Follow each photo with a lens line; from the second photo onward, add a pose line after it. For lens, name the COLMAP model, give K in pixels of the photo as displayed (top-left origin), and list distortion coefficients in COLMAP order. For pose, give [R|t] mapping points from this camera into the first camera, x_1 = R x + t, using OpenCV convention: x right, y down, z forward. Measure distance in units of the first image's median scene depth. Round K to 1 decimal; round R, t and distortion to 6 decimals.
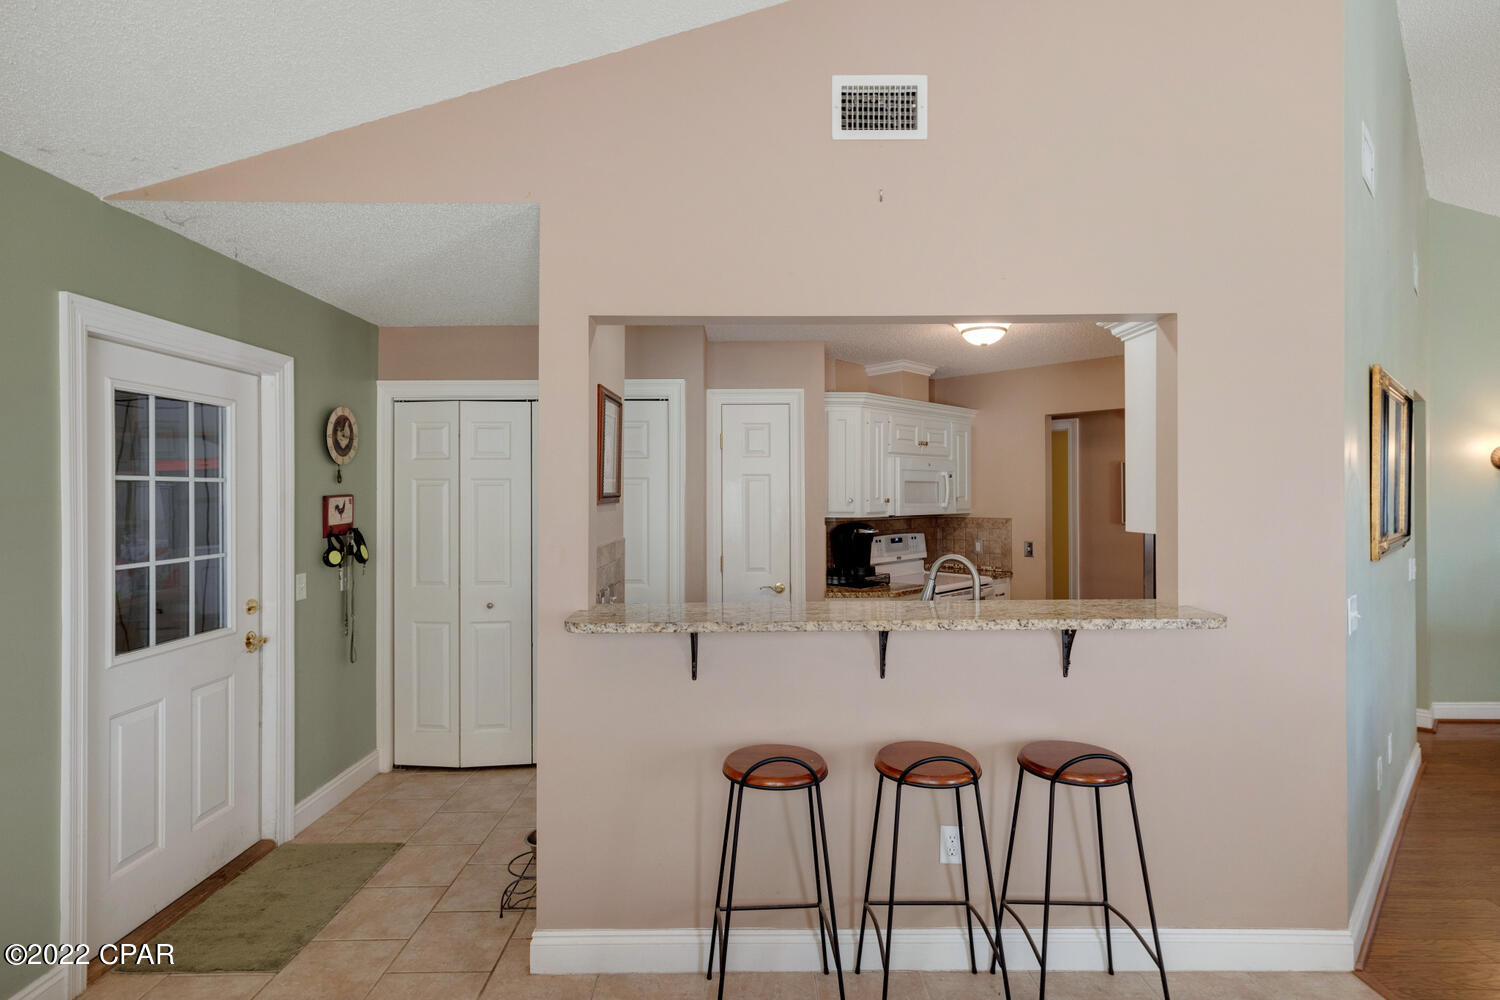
lens RADIAL K [[744.7, 0, 745.0], [0, 744.7, 490.5], [0, 0, 1]] dist [0.015051, -0.000422]
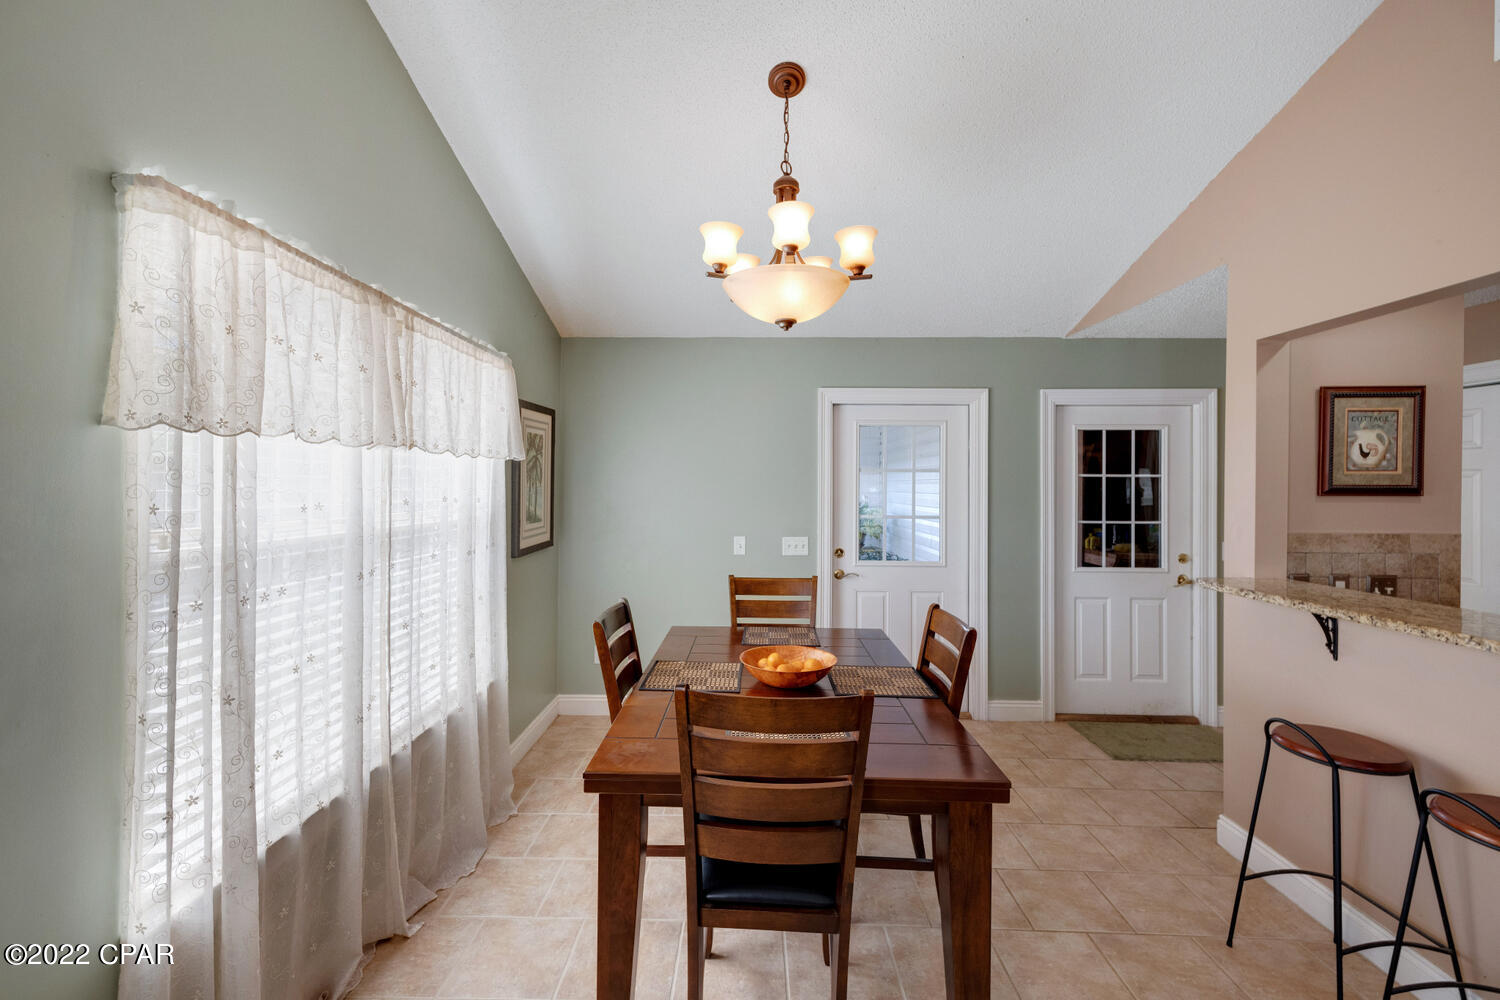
lens RADIAL K [[623.9, 0, 740.2], [0, 623.9, 480.3], [0, 0, 1]] dist [0.000675, -0.000035]
pose [[-0.023427, -0.003415, -0.999720, 0.678283], [-0.001797, 0.999993, -0.003374, 0.002192], [0.999724, 0.001718, -0.023433, 0.140708]]
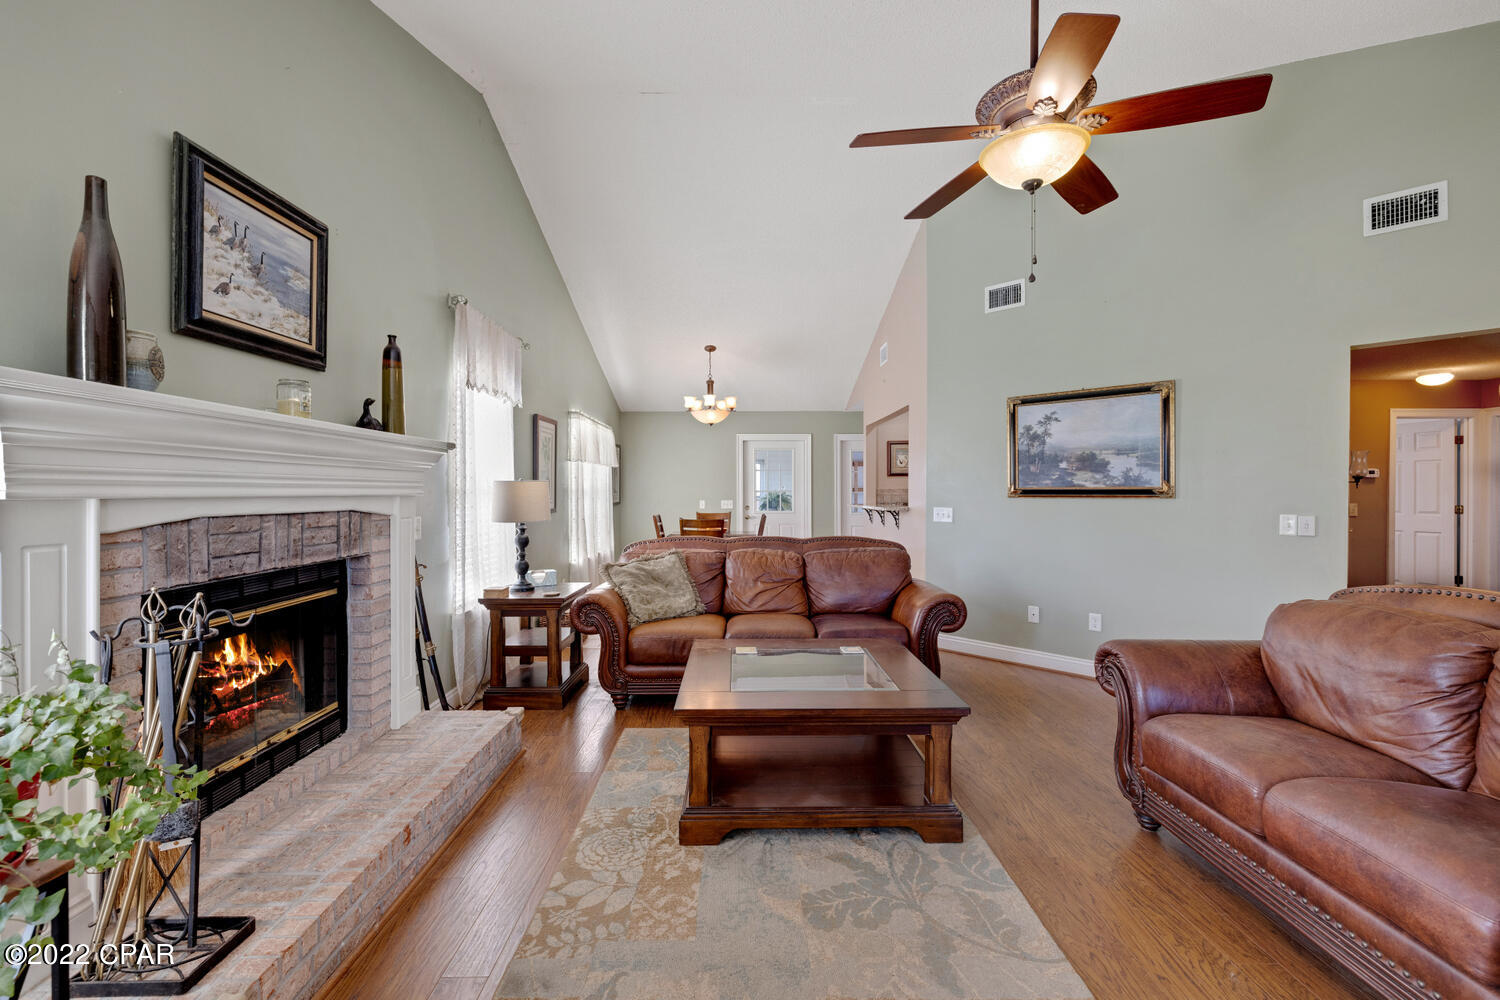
lens RADIAL K [[630.5, 0, 746.4], [0, 630.5, 492.2], [0, 0, 1]] dist [0.001359, -0.000076]
pose [[0.011275, 0.006922, -0.999912, 2.415788], [0.008349, 0.999941, 0.007016, 0.060302], [0.999902, -0.008428, 0.011217, 0.289129]]
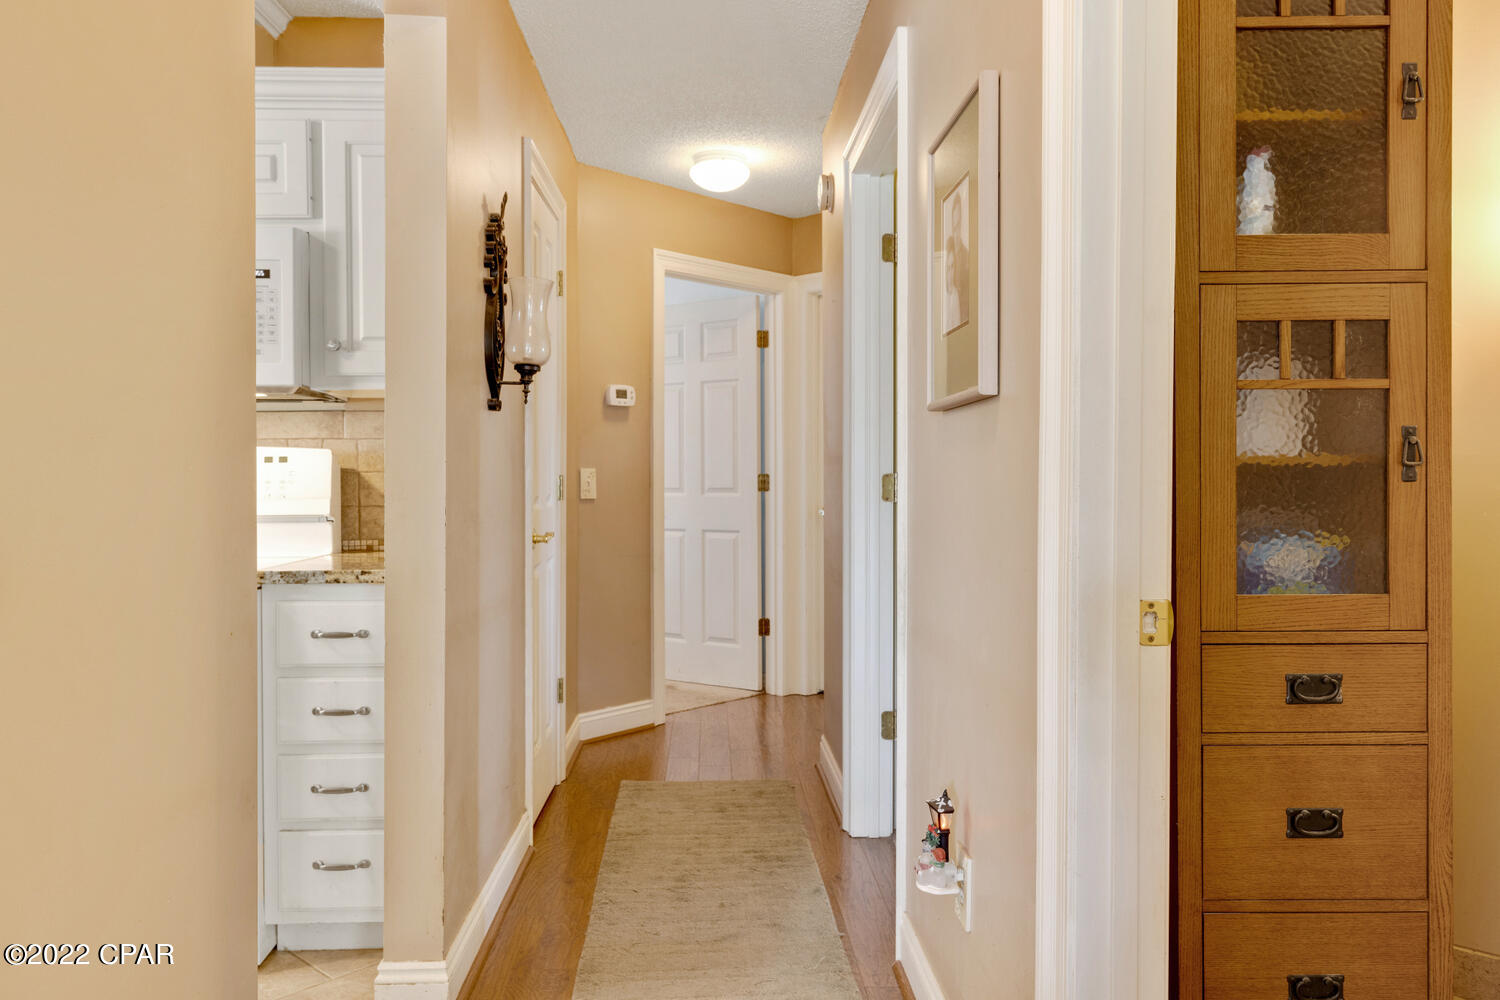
lens RADIAL K [[1087.7, 0, 750.1], [0, 1087.7, 478.9], [0, 0, 1]] dist [0.001429, 0.000390]
pose [[0.741160, 0.002621, -0.671323, 1.428201], [0.006325, 0.999921, 0.010887, 0.132254], [0.671298, -0.012315, 0.741085, 1.457517]]
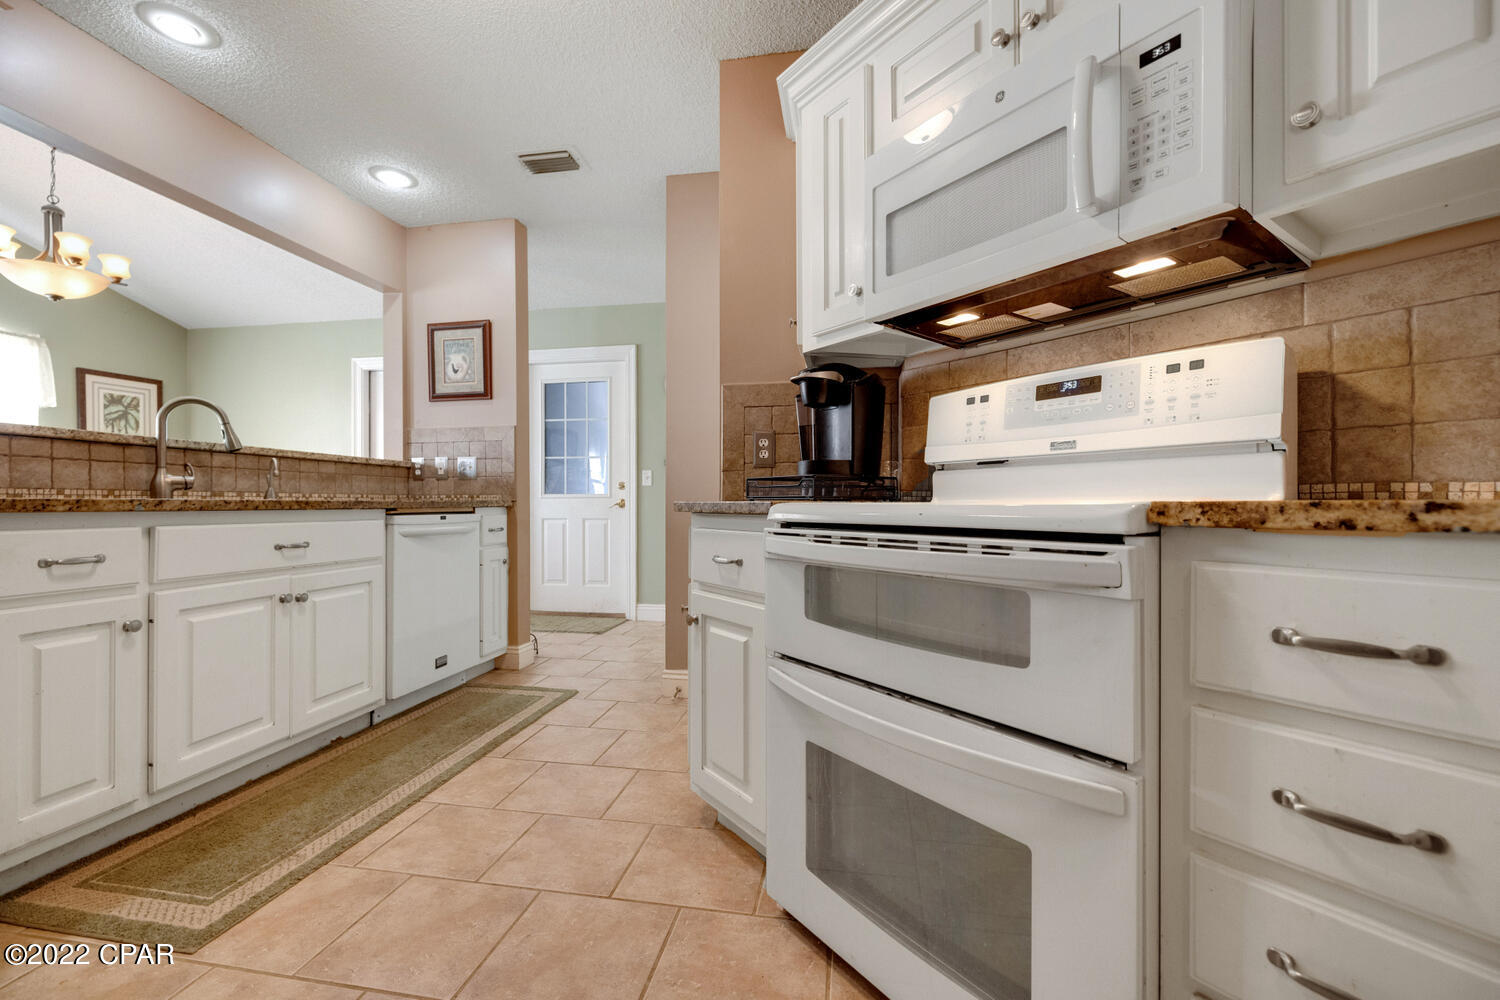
lens RADIAL K [[627.2, 0, 746.7], [0, 627.2, 504.4], [0, 0, 1]] dist [-0.000572, -0.000281]
pose [[-0.171559, 0.007723, -0.985144, 0.883844], [0.005919, 0.999959, 0.006809, 0.207086], [0.985156, -0.004663, -0.171598, 1.695623]]
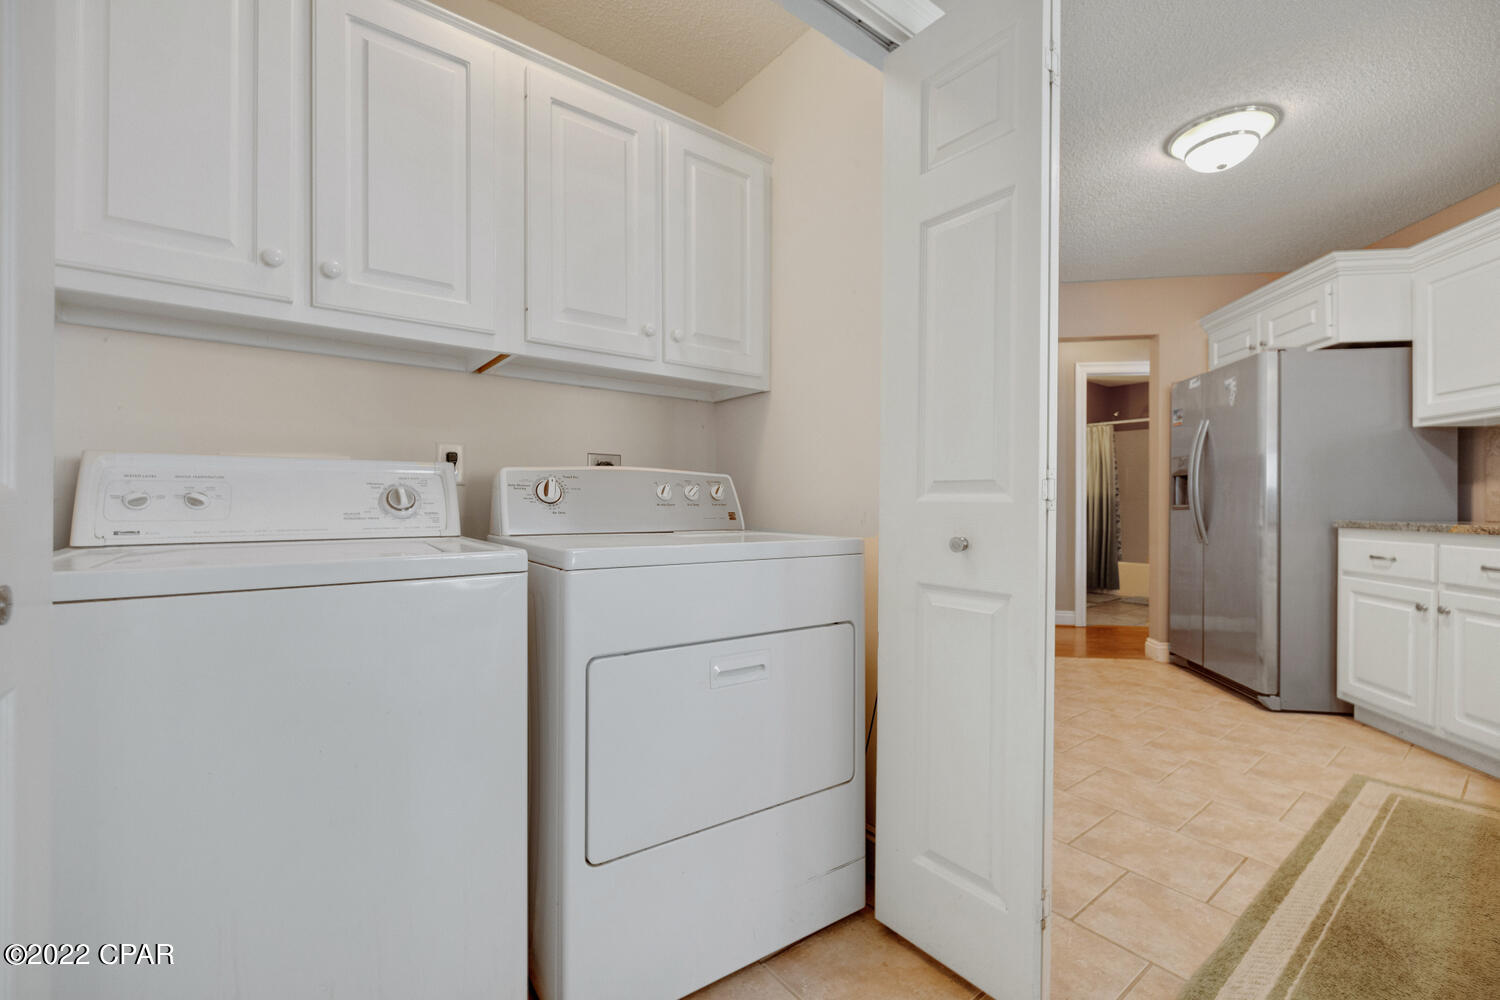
lens RADIAL K [[629.9, 0, 738.6], [0, 629.9, 501.2], [0, 0, 1]] dist [-0.000210, -0.000174]
pose [[0.791973, 0.011344, 0.610451, -0.578320], [-0.014725, 0.999891, 0.000522, 0.183713], [-0.610379, -0.009402, 0.792054, 1.092280]]
